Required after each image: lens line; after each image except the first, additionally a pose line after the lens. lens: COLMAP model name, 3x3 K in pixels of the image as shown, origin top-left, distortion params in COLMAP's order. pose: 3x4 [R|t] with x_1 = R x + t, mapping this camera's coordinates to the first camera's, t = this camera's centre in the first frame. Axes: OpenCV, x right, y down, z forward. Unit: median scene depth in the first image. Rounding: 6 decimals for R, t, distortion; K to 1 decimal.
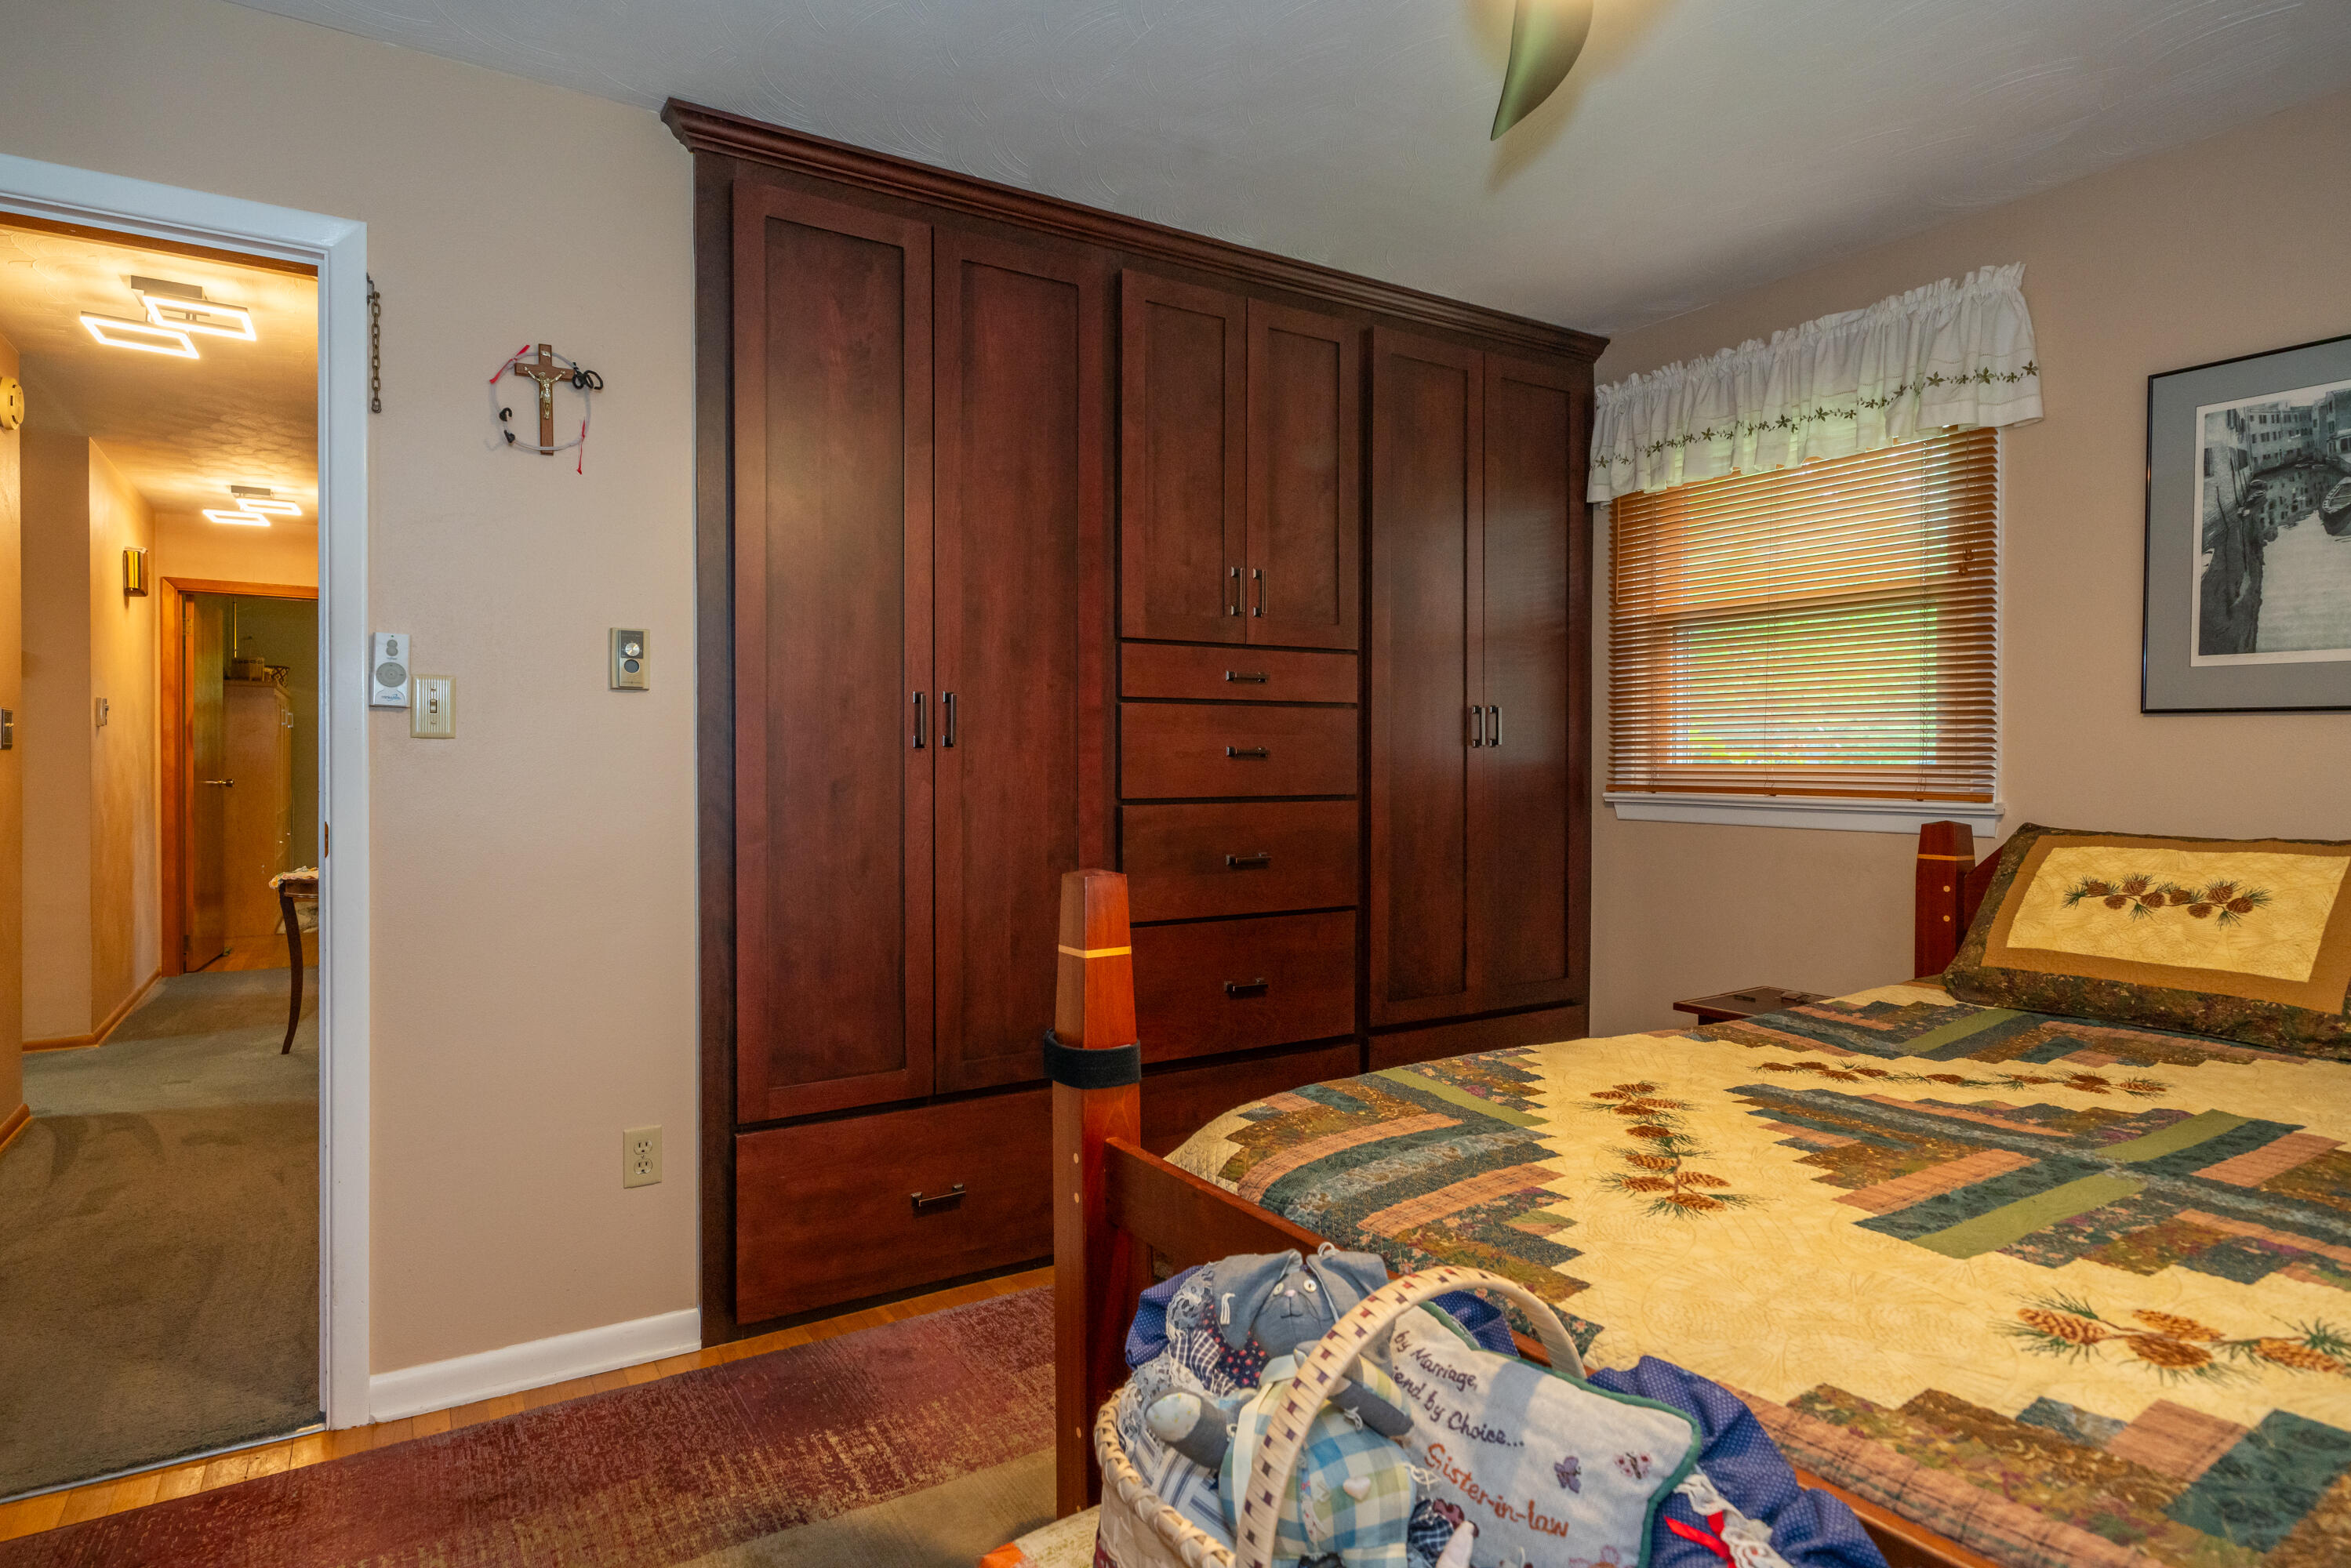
lens RADIAL K [[1278.8, 0, 1177.1], [0, 1278.8, 770.6], [0, 0, 1]] dist [-0.000513, 0.000045]
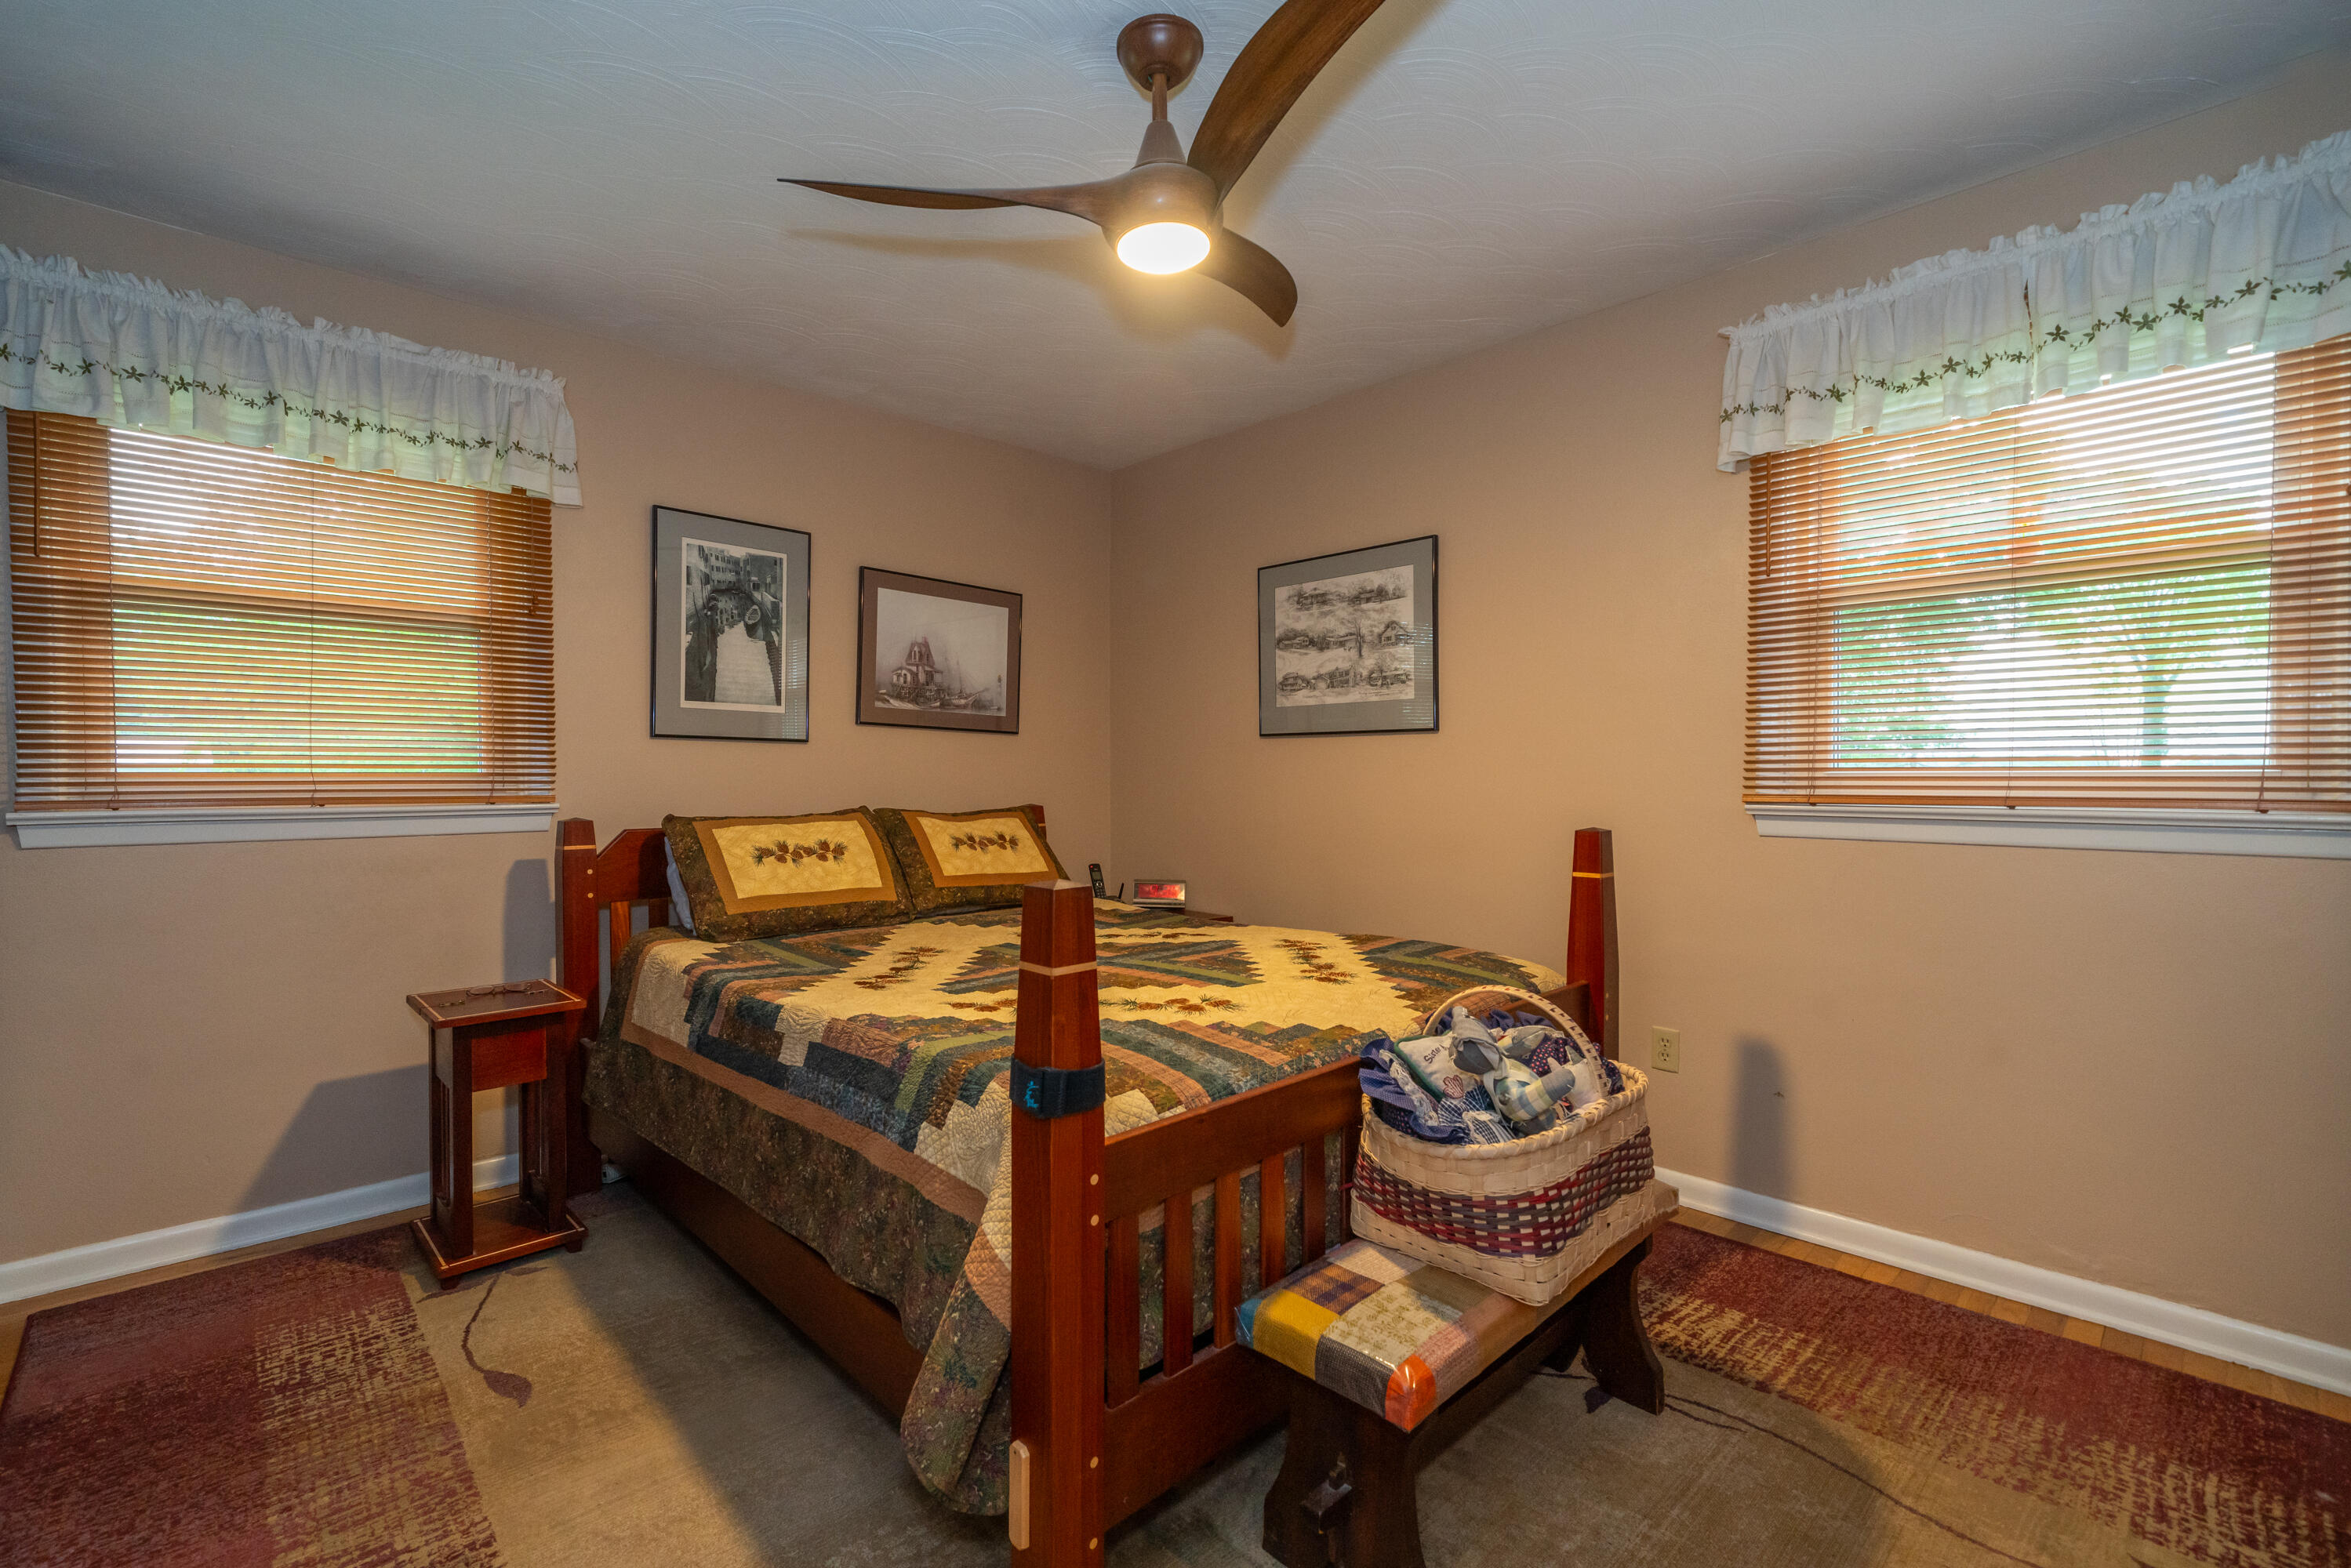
lens RADIAL K [[1024.5, 0, 1175.5], [0, 1024.5, 784.0], [0, 0, 1]] dist [0.000282, 0.000014]
pose [[-0.201847, -0.011263, 0.979352, -0.525170], [0.009038, 0.999870, 0.013362, -0.001472], [-0.979375, 0.011549, -0.201719, 0.684121]]
